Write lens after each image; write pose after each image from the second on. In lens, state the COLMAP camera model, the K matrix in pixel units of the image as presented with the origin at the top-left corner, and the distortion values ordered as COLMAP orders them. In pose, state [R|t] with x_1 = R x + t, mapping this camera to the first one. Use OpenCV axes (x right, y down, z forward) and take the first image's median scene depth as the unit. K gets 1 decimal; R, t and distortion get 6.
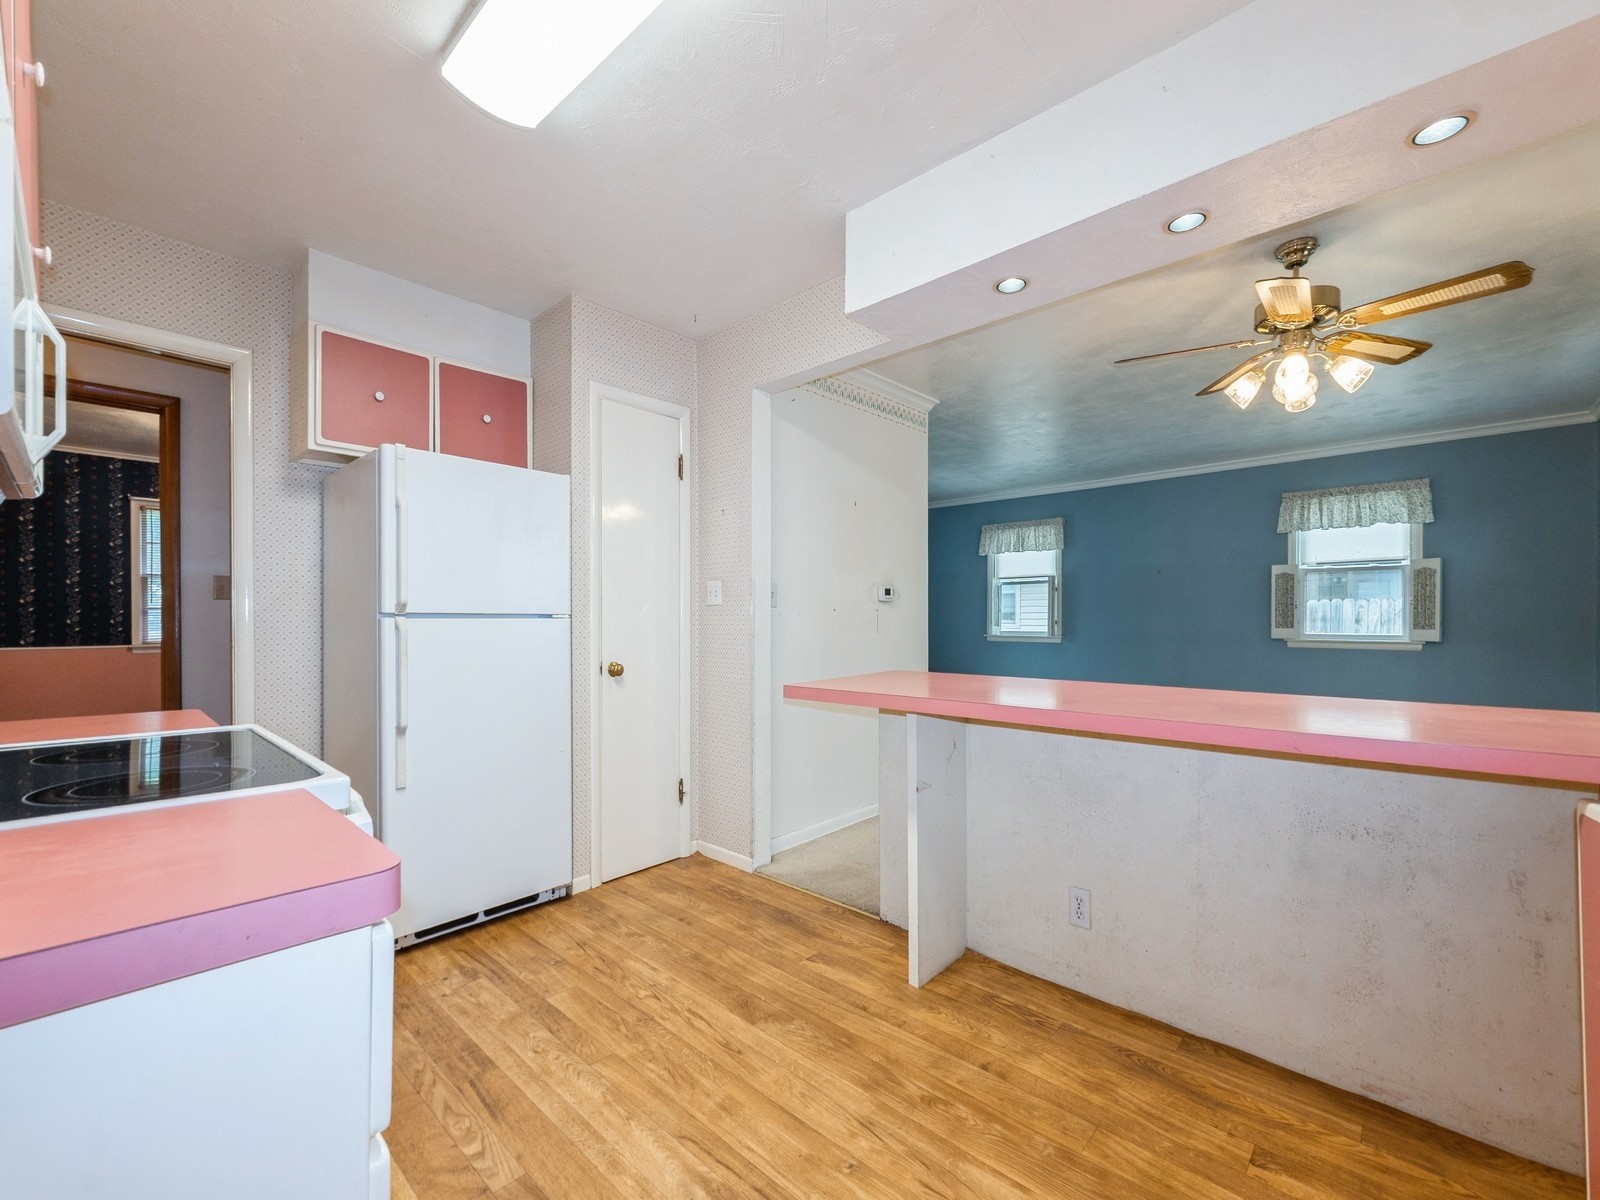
lens RADIAL K [[678.2, 0, 797.1], [0, 678.2, 621.7], [0, 0, 1]] dist [-0.001494, 0.000769]
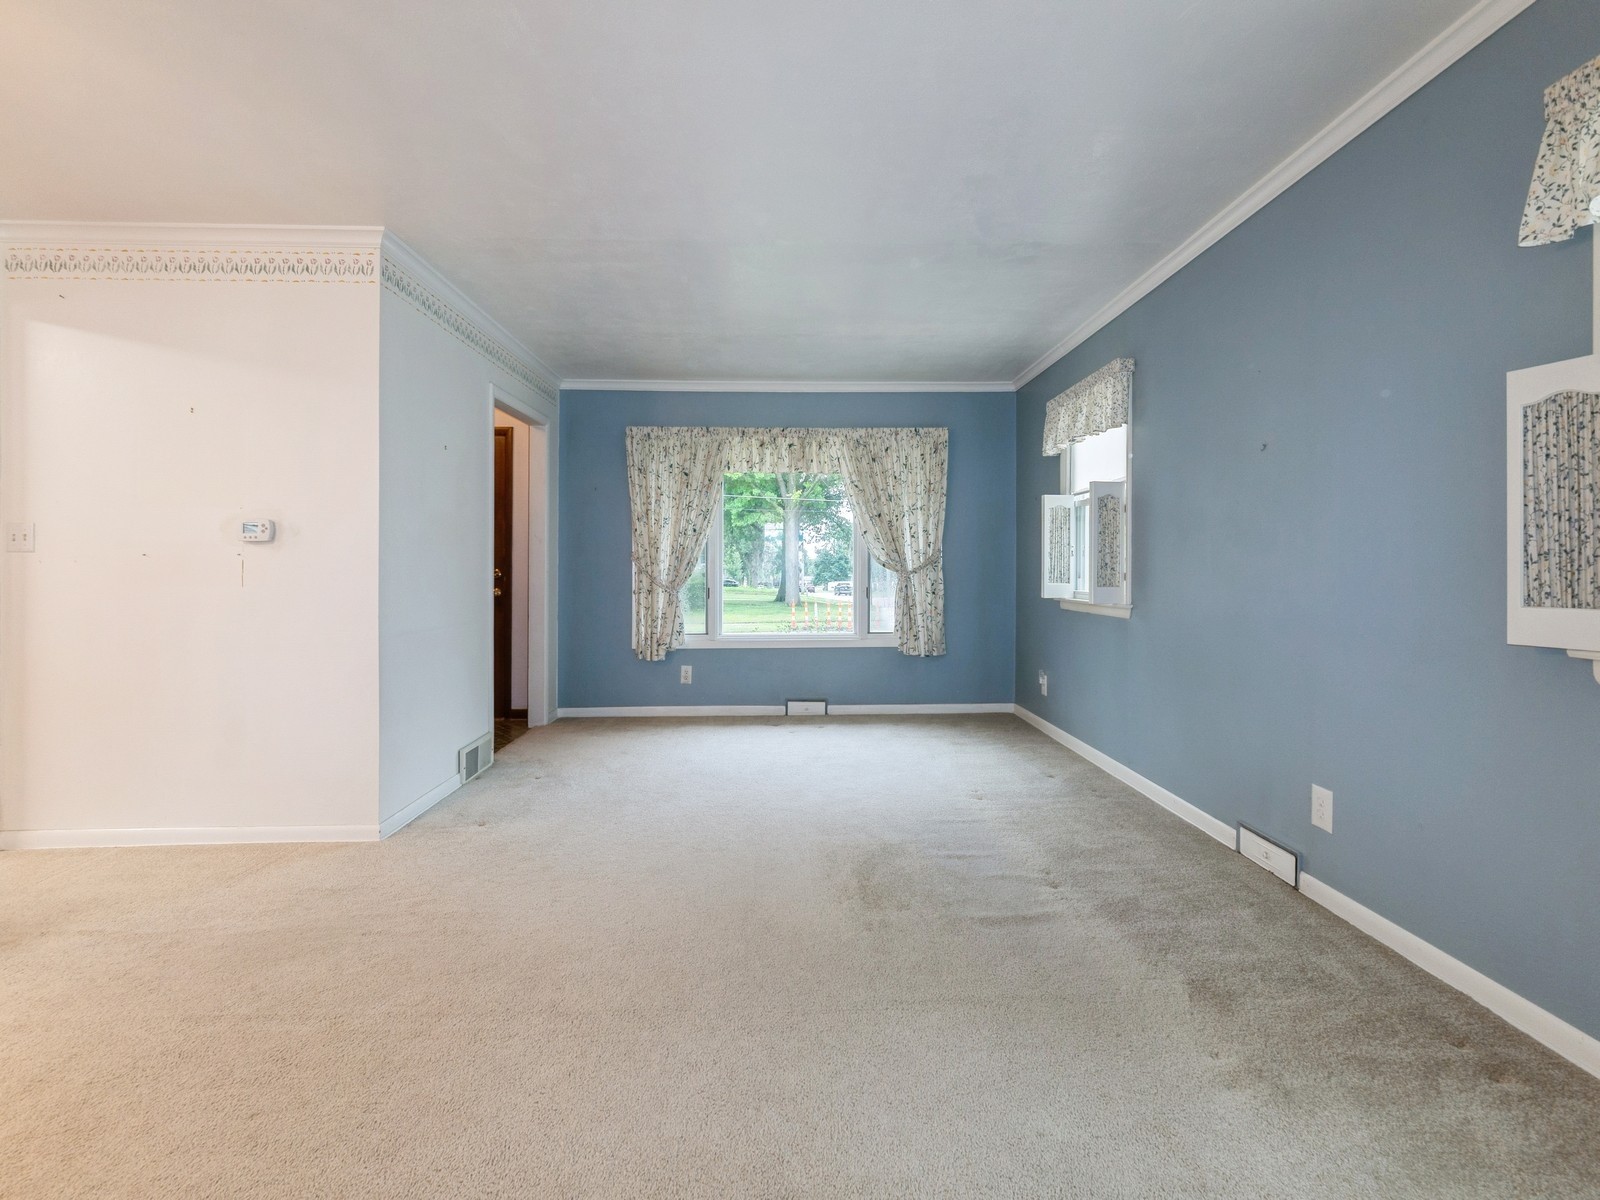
lens RADIAL K [[678.2, 0, 804.2], [0, 678.2, 563.4], [0, 0, 1]] dist [-0.001494, 0.000769]
pose [[0.707475, -0.000590, -0.706738, 1.031816], [-0.006616, 0.999950, -0.007457, -0.006036], [0.706707, 0.009951, 0.707436, 0.911265]]
